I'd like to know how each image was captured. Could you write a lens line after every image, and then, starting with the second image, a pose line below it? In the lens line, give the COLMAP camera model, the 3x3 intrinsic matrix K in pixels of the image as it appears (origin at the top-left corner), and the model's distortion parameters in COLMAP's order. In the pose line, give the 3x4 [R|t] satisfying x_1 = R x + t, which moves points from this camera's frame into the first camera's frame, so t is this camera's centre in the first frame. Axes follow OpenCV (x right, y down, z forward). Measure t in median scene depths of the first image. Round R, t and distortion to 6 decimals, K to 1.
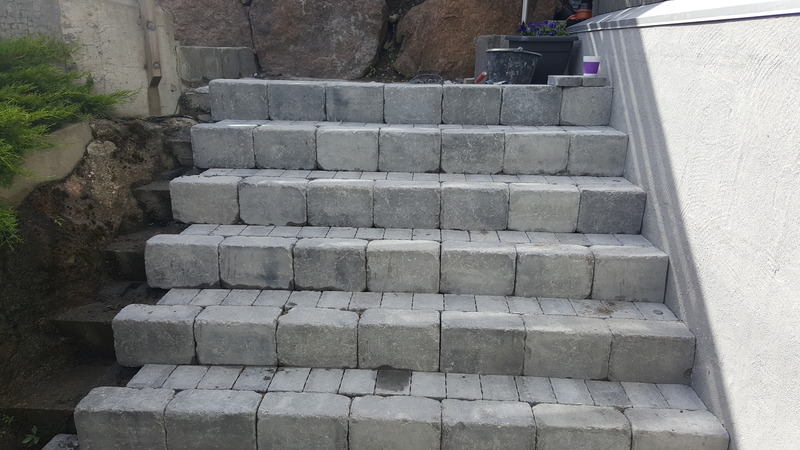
lens RADIAL K [[603.5, 0, 411.2], [0, 603.5, 237.7], [0, 0, 1]] dist [0.083537, -0.139002]
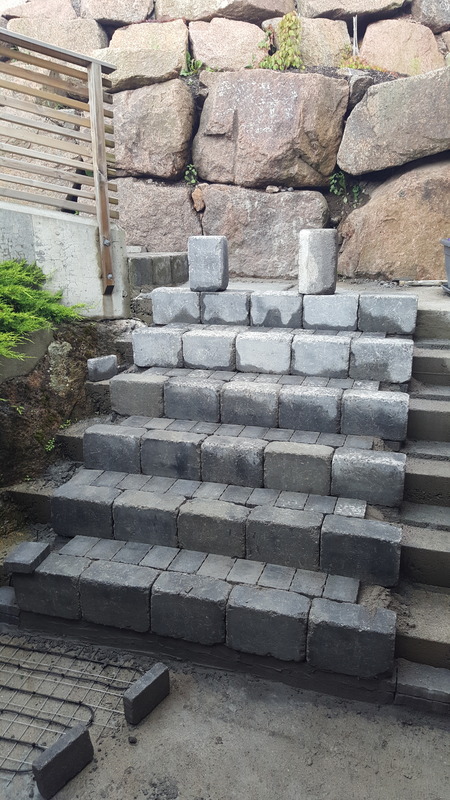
lens RADIAL K [[603.5, 0, 236.3], [0, 603.5, 408.2], [0, 0, 1]] dist [0.083537, -0.139002]
pose [[0.969998, 0.054269, -0.236979, 0.115705], [-0.057101, 0.998355, -0.005101, -0.042412], [0.236312, 0.018480, 0.971501, -0.069801]]
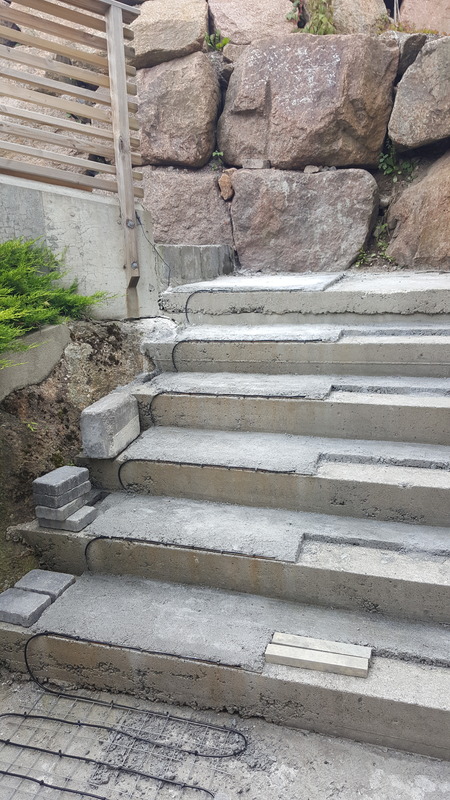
lens RADIAL K [[603.5, 0, 214.6], [0, 603.5, 405.5], [0, 0, 1]] dist [0.083537, -0.139002]
pose [[0.960423, 0.015264, -0.278127, -0.027273], [-0.029041, 0.998543, -0.045483, -0.020993], [0.277027, 0.051760, 0.959467, 0.136135]]
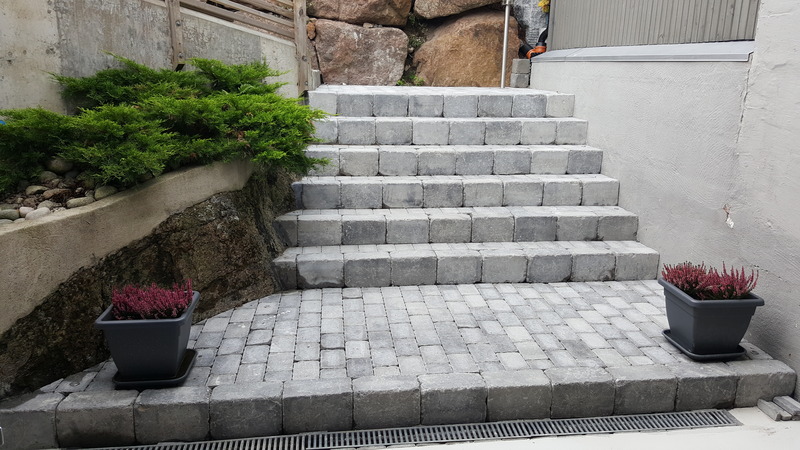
lens RADIAL K [[603.5, 0, 413.6], [0, 603.5, 226.3], [0, 0, 1]] dist [0.083537, -0.139002]
pose [[0.984259, -0.042539, 0.171534, -0.476135], [0.049365, 0.998142, -0.035728, 0.182433], [-0.169695, 0.043633, 0.984530, -0.668159]]
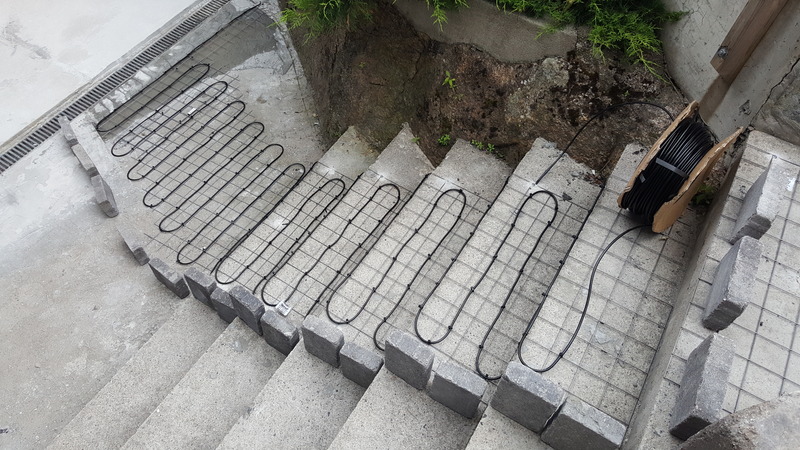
lens RADIAL K [[603.5, 0, 399.3], [0, 603.5, 226.8], [0, 0, 1]] dist [0.083537, -0.139002]
pose [[-0.490122, 0.674748, -0.551811, 0.137596], [-0.330956, 0.441600, 0.833941, -0.632801], [0.806380, 0.591358, 0.006875, 0.957582]]
